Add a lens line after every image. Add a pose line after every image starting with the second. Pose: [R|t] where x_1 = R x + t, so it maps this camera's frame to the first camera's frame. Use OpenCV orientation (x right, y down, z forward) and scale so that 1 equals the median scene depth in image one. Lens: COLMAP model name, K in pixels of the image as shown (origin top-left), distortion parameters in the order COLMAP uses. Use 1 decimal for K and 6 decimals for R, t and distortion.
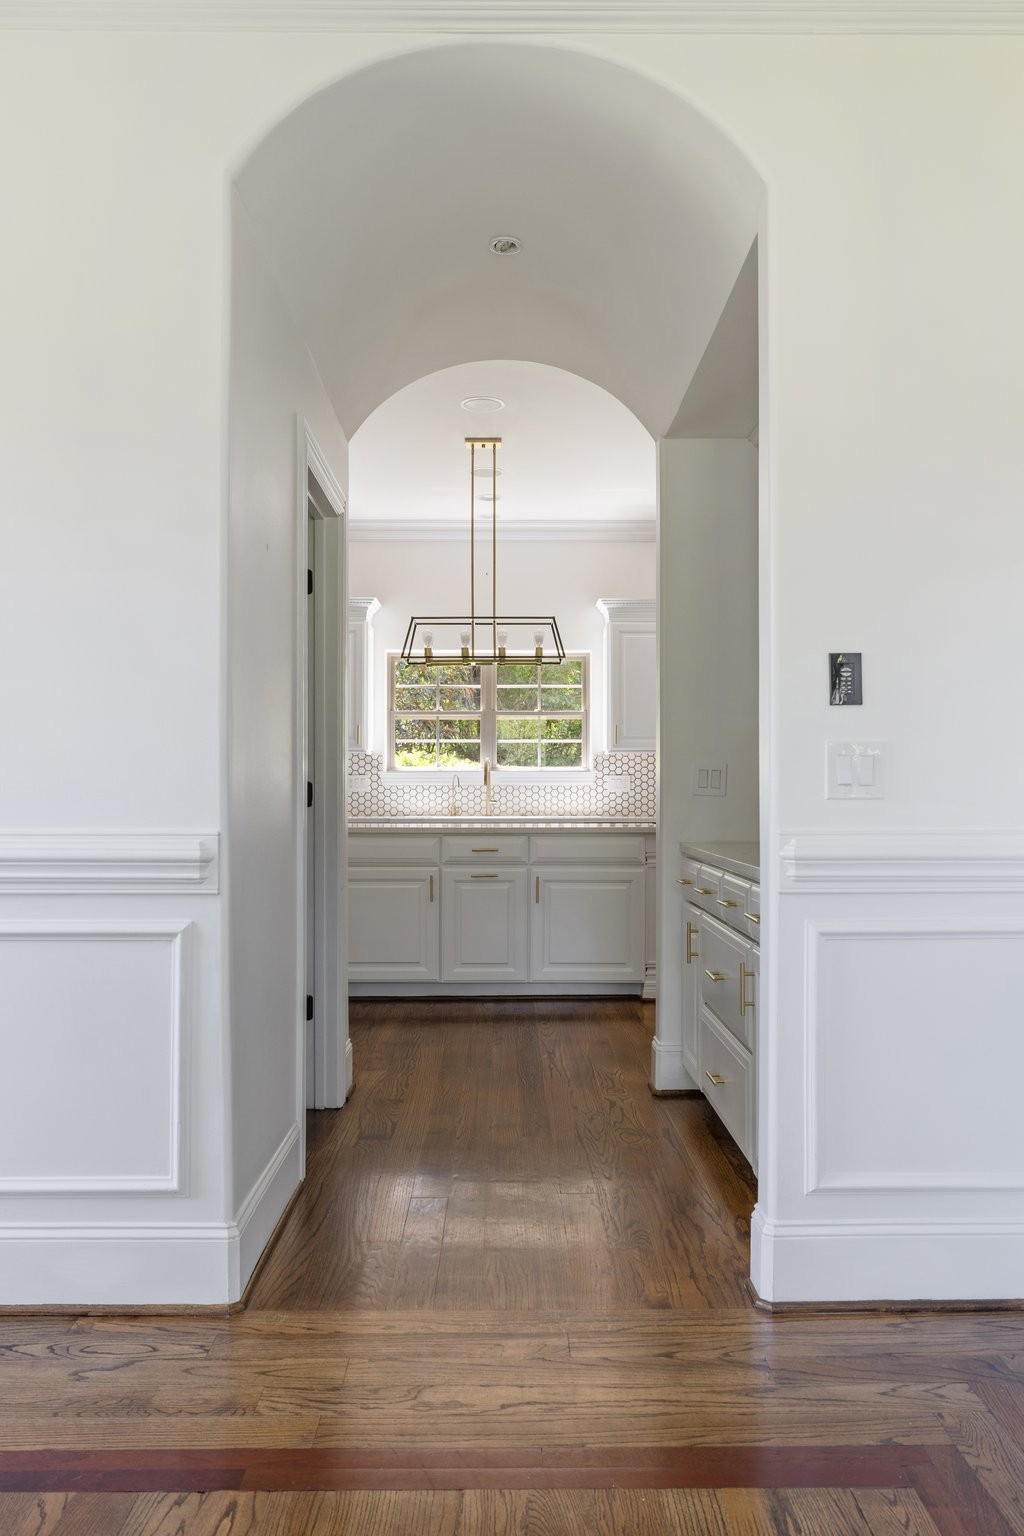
lens RADIAL K [[1143.0, 0, 512.7], [0, 1143.0, 775.1], [0, 0, 1]] dist [0.008037, -0.007048]
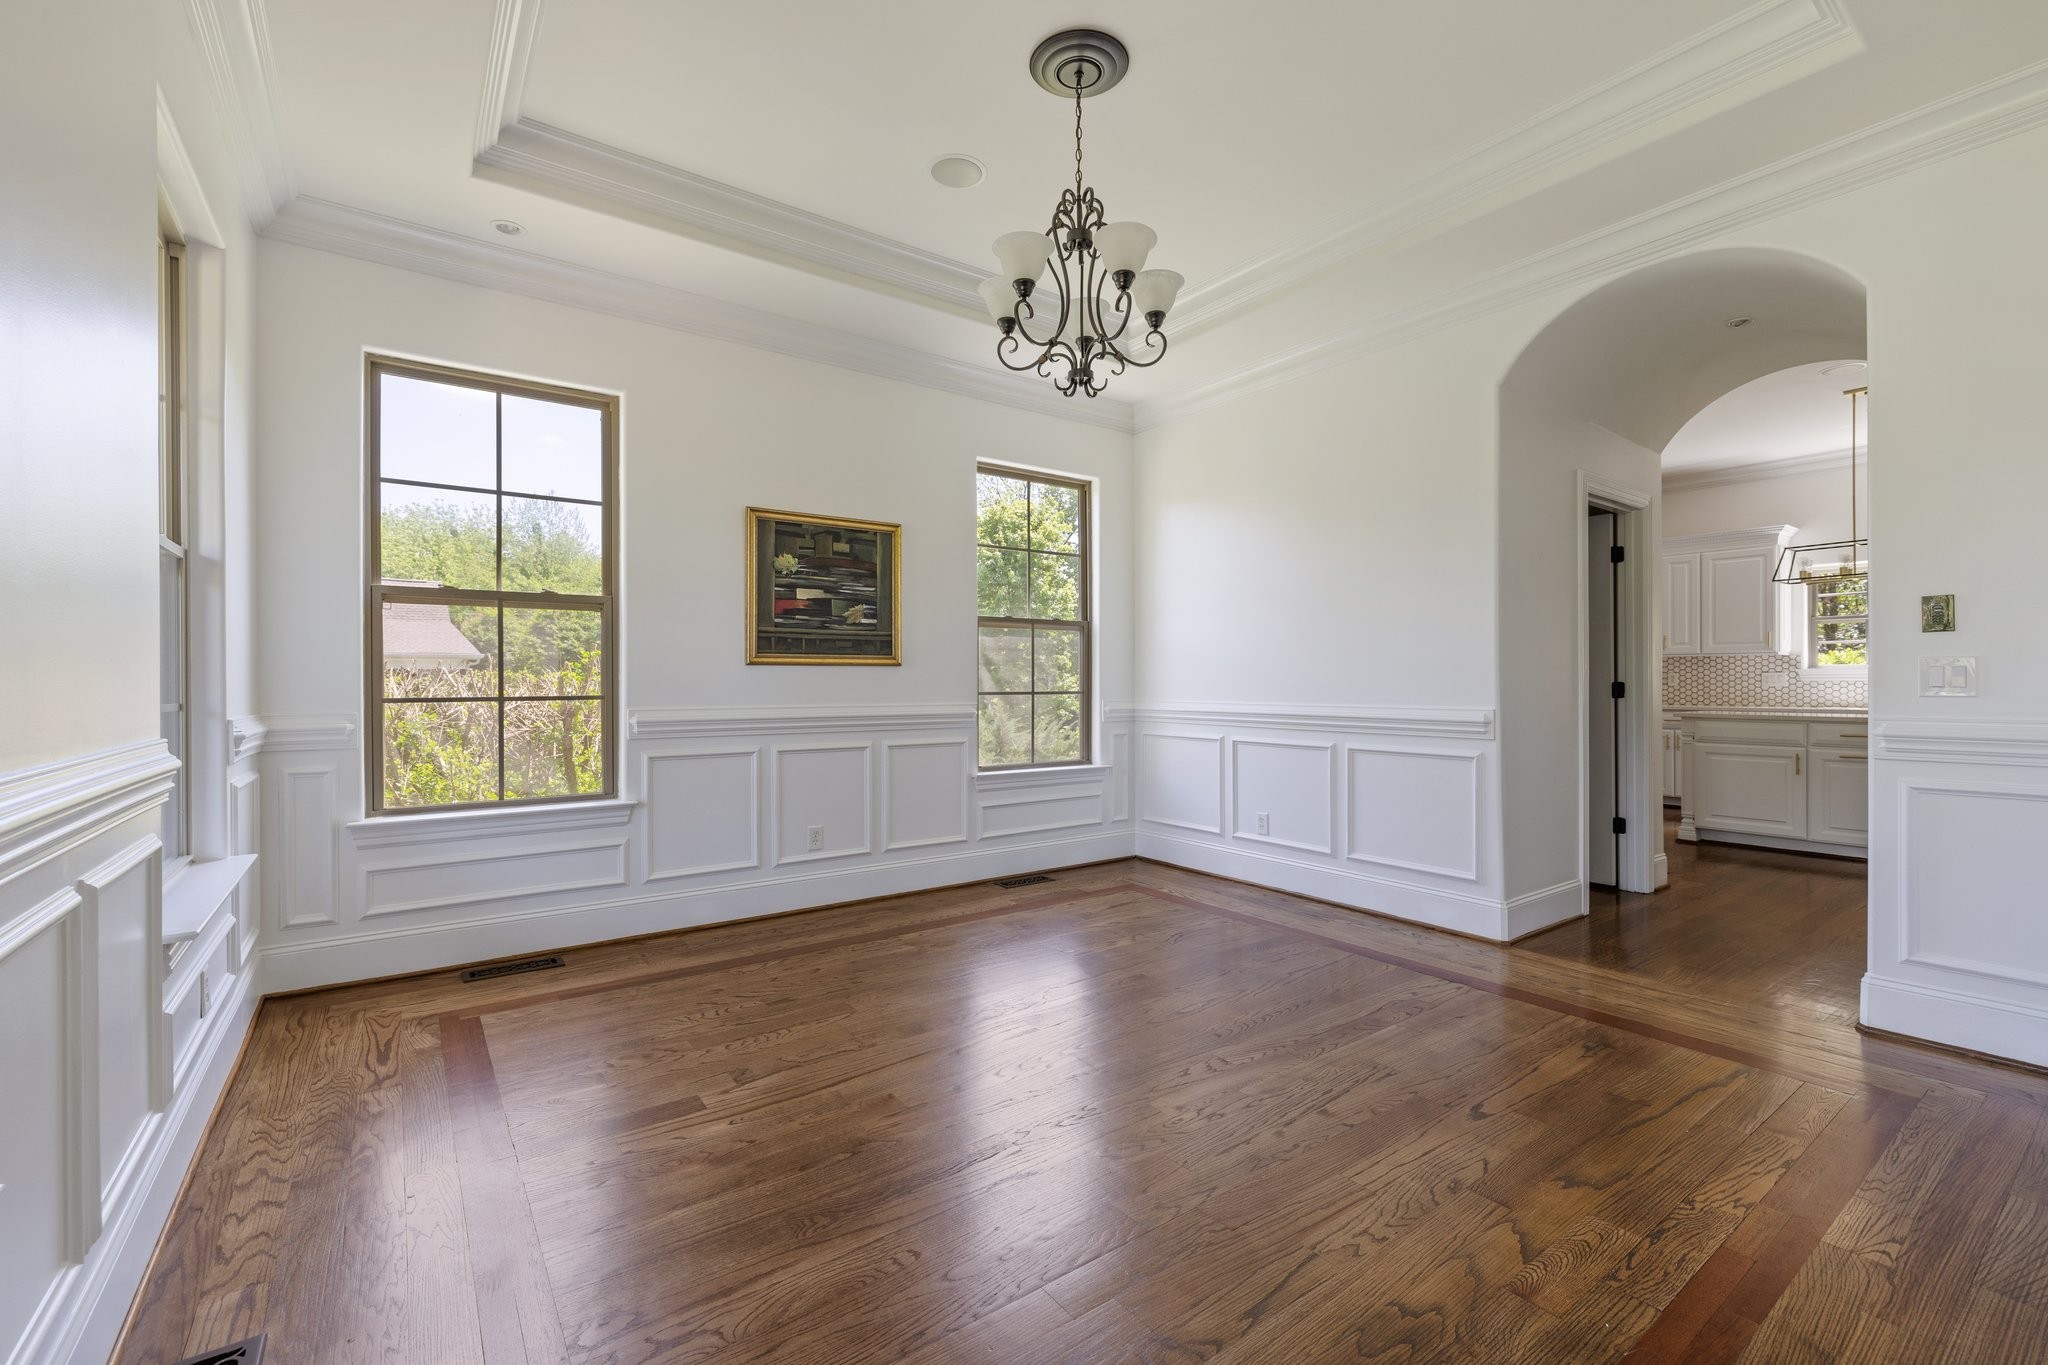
lens RADIAL K [[894.0, 0, 1024.8], [0, 894.0, 683.3], [0, 0, 1]] dist [0.008182, -0.001550]
pose [[0.579856, -0.000091, -0.814719, 0.550191], [0.012495, 0.999883, 0.008782, -0.020447], [0.814623, -0.015272, 0.579790, -0.598274]]
